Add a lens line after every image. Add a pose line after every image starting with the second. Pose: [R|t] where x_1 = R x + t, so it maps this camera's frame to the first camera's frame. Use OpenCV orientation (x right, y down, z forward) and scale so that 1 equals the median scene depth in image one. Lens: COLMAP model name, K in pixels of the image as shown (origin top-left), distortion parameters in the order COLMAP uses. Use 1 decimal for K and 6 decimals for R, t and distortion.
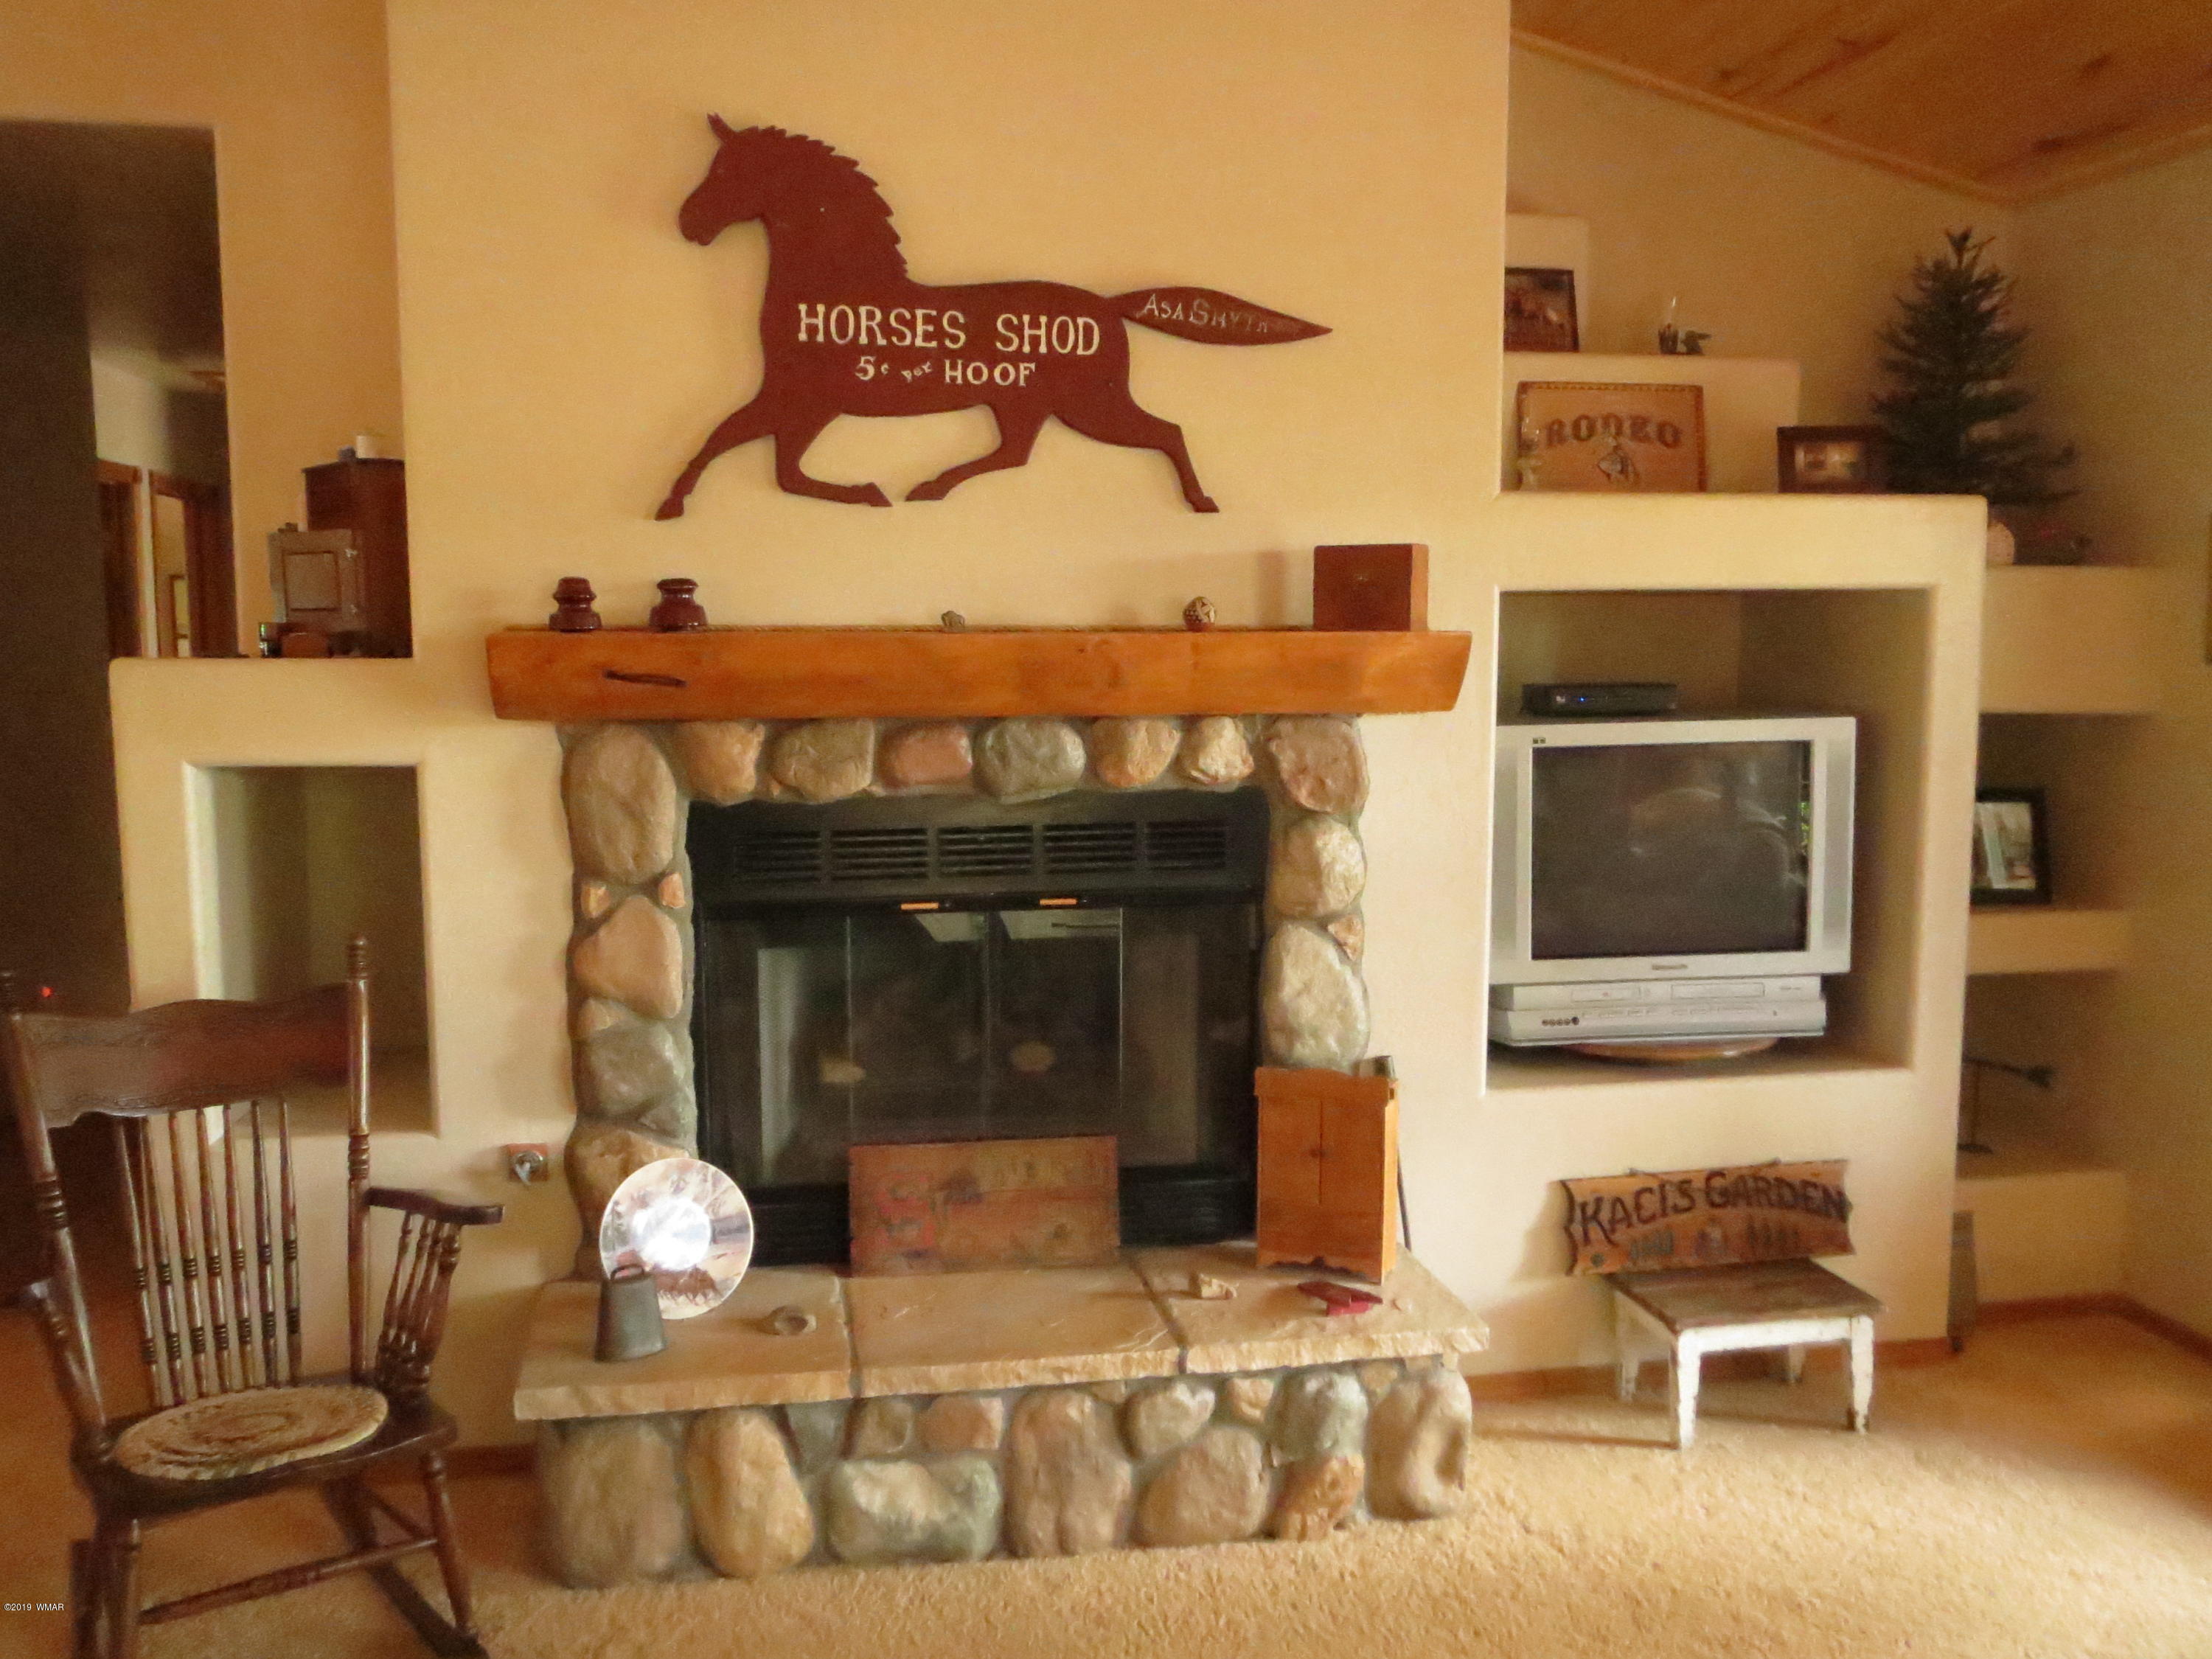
lens RADIAL K [[1865.7, 0, 1084.6], [0, 1865.7, 828.2], [0, 0, 1]] dist [-0.023529, 0.006309]
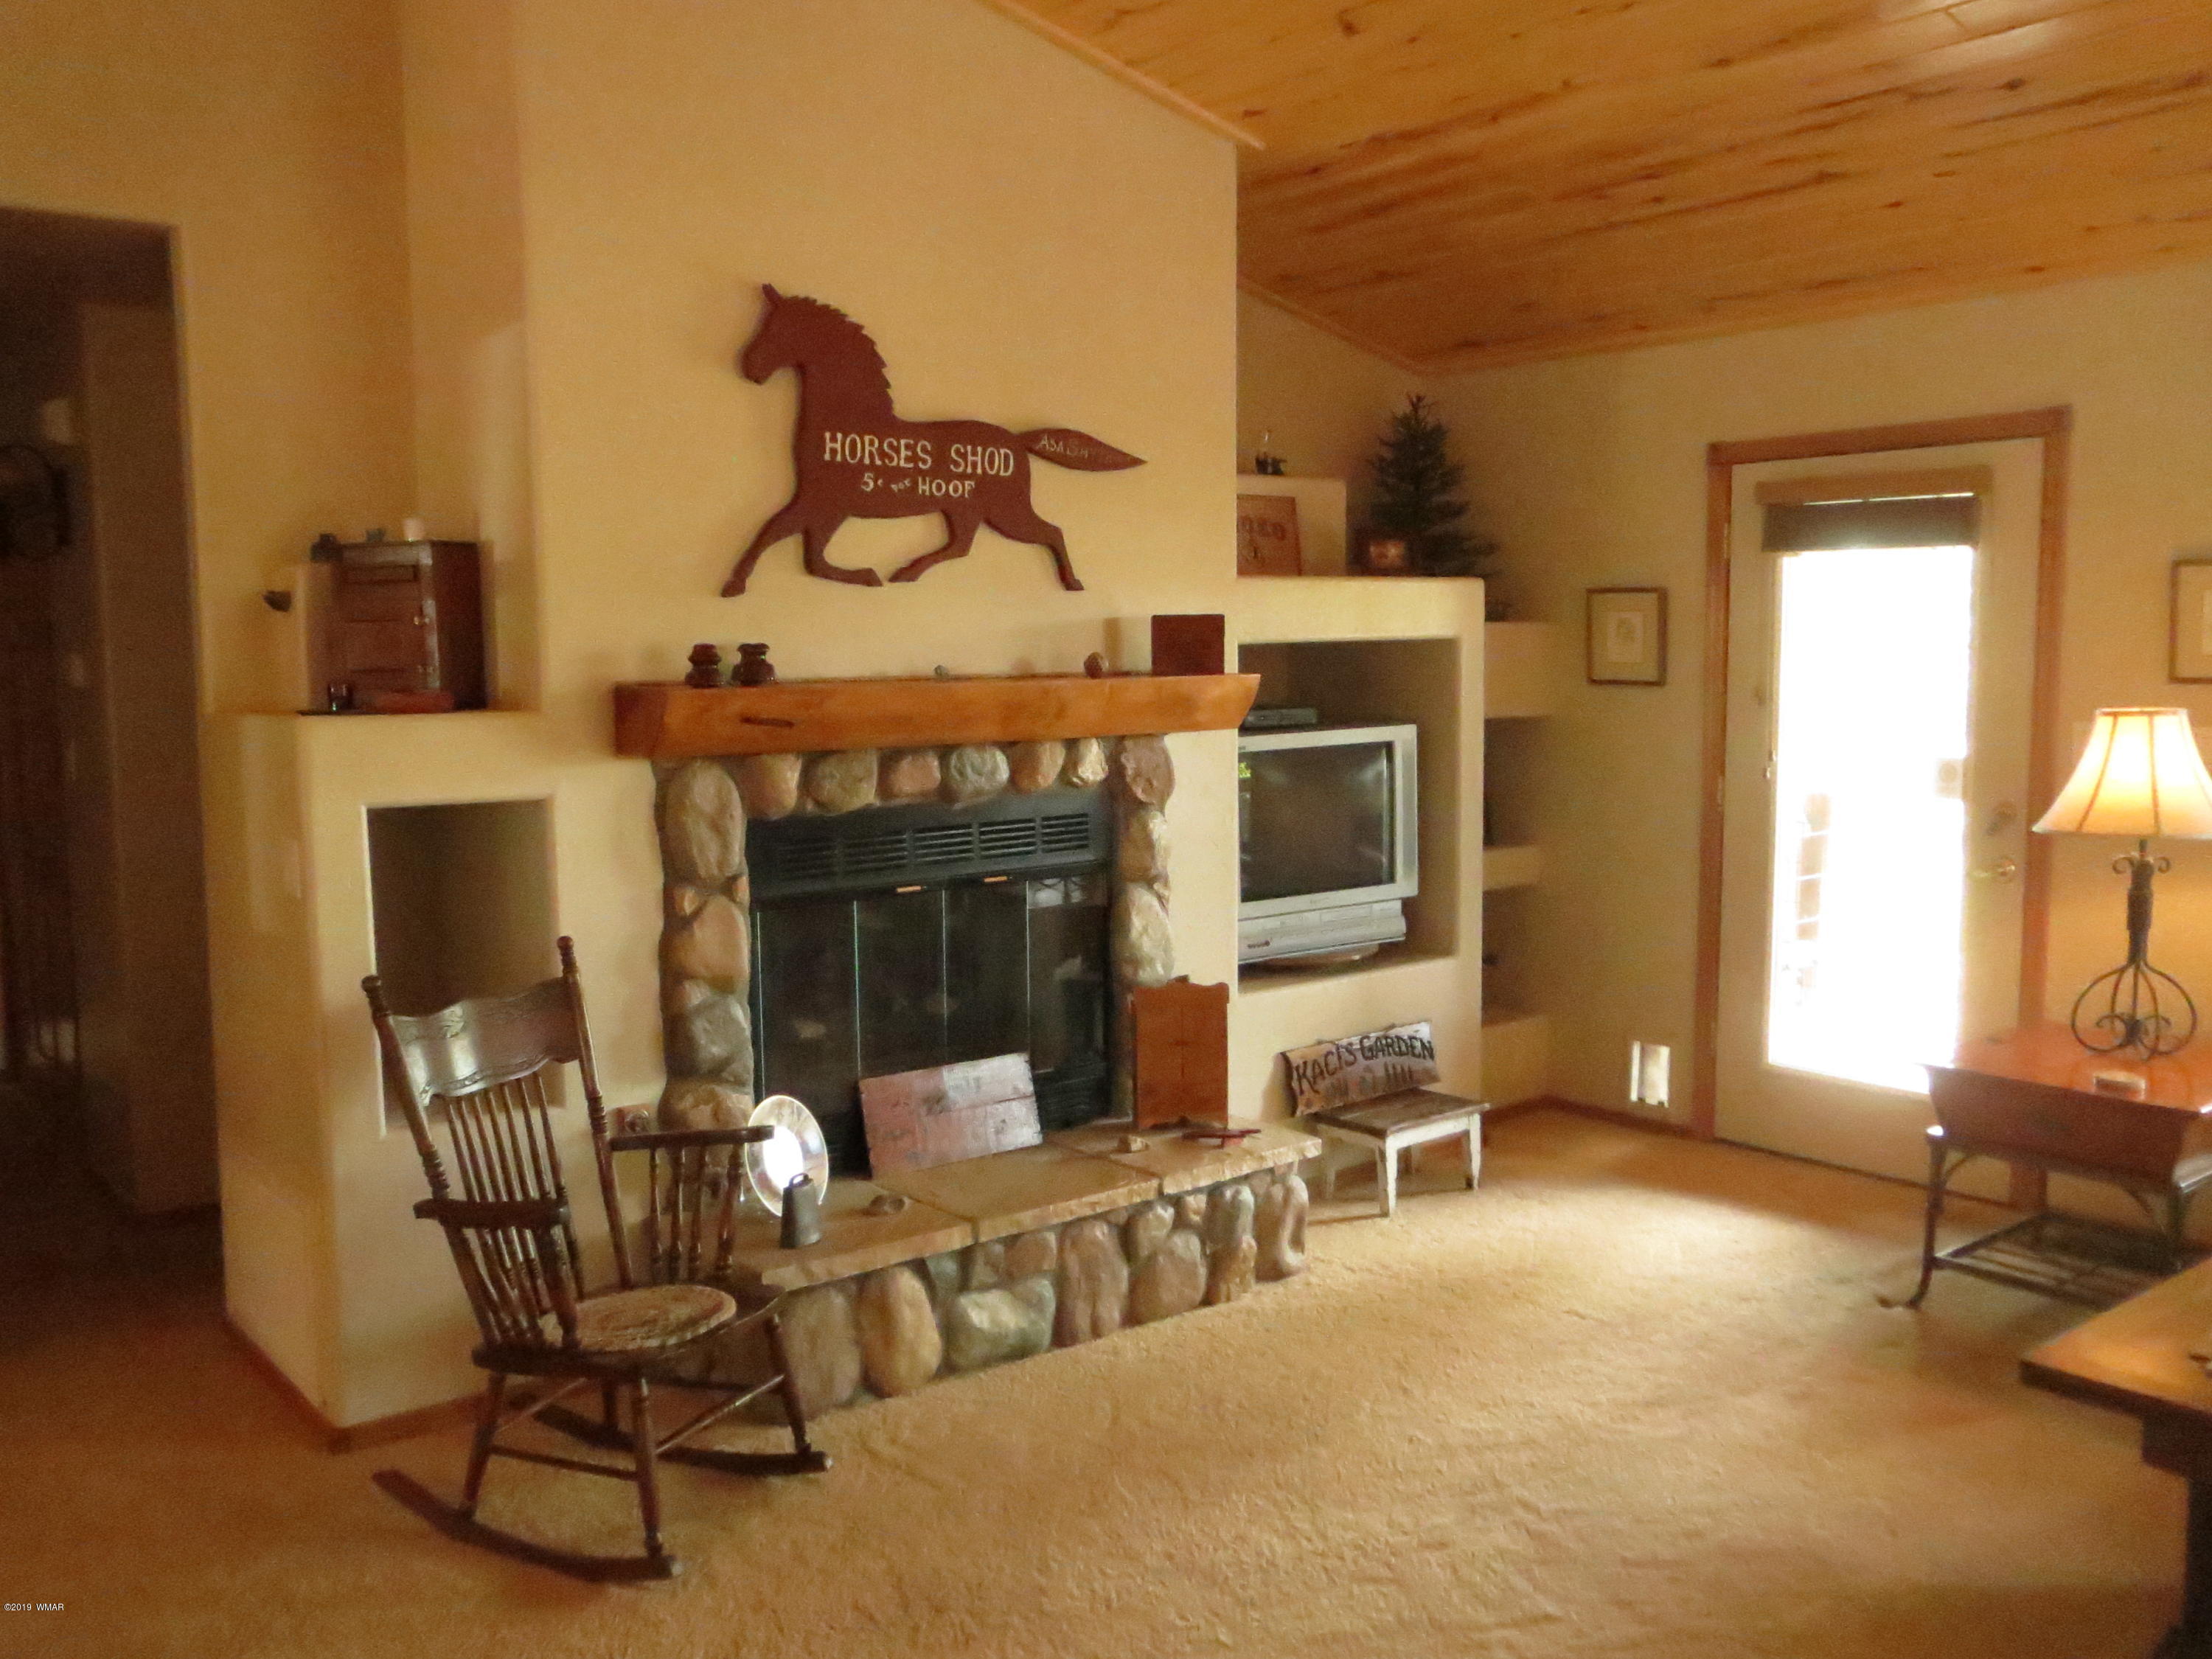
lens RADIAL K [[1865.7, 0, 1084.6], [0, 1865.7, 828.2], [0, 0, 1]] dist [-0.023529, 0.006309]
pose [[0.879070, -0.056092, 0.473381, -0.613698], [0.062060, 0.998068, 0.003018, 0.002786], [-0.472635, 0.026725, 0.880853, -0.224128]]
